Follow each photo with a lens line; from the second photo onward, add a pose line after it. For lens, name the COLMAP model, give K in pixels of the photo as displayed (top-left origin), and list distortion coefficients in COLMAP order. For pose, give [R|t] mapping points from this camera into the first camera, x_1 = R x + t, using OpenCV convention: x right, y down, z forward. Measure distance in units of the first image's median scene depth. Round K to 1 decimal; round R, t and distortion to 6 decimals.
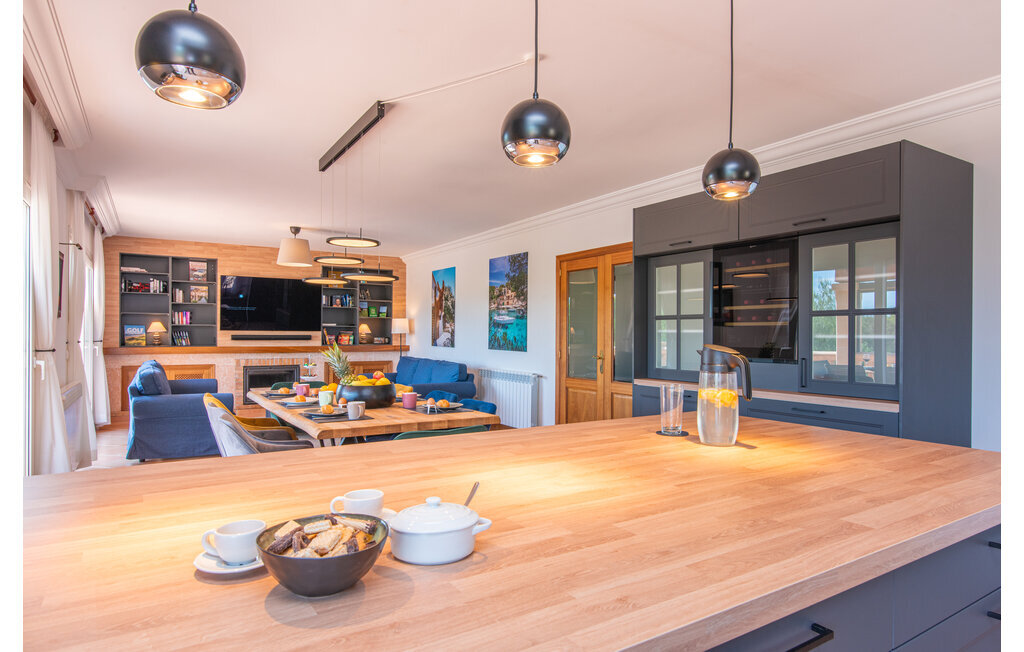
lens RADIAL K [[581.6, 0, 513.9], [0, 581.6, 336.6], [0, 0, 1]] dist [0.000138, -0.000132]
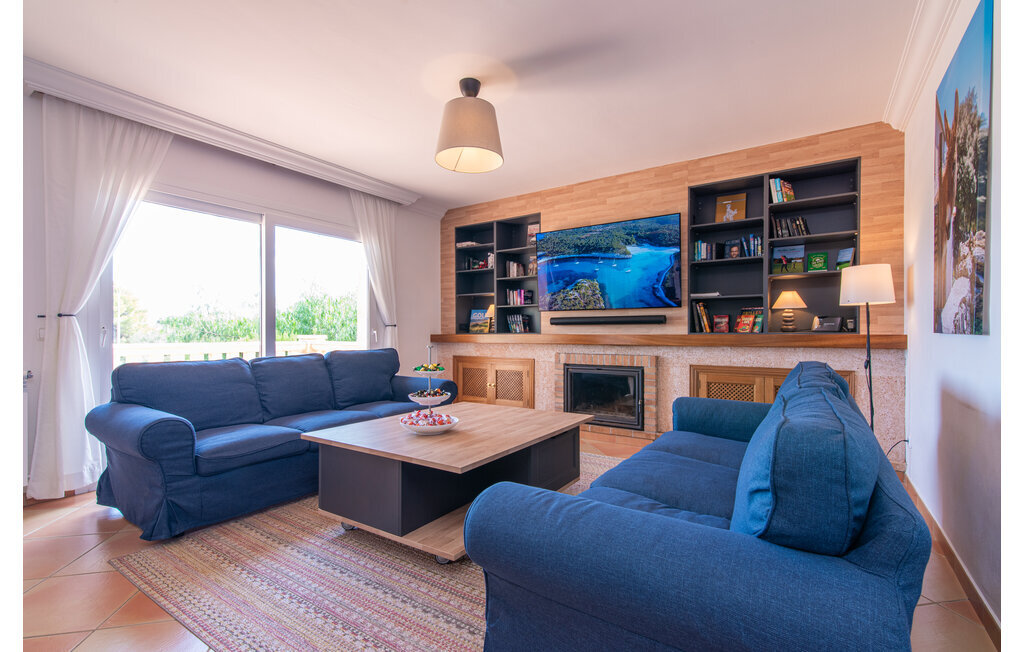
lens RADIAL K [[452.2, 0, 510.8], [0, 452.2, 332.3], [0, 0, 1]] dist [0.002179, 0.000328]
pose [[0.405307, -0.005589, -0.914164, -0.012732], [-0.002238, 0.999972, -0.007106, 0.018776], [0.914178, 0.004926, 0.405283, 0.739516]]
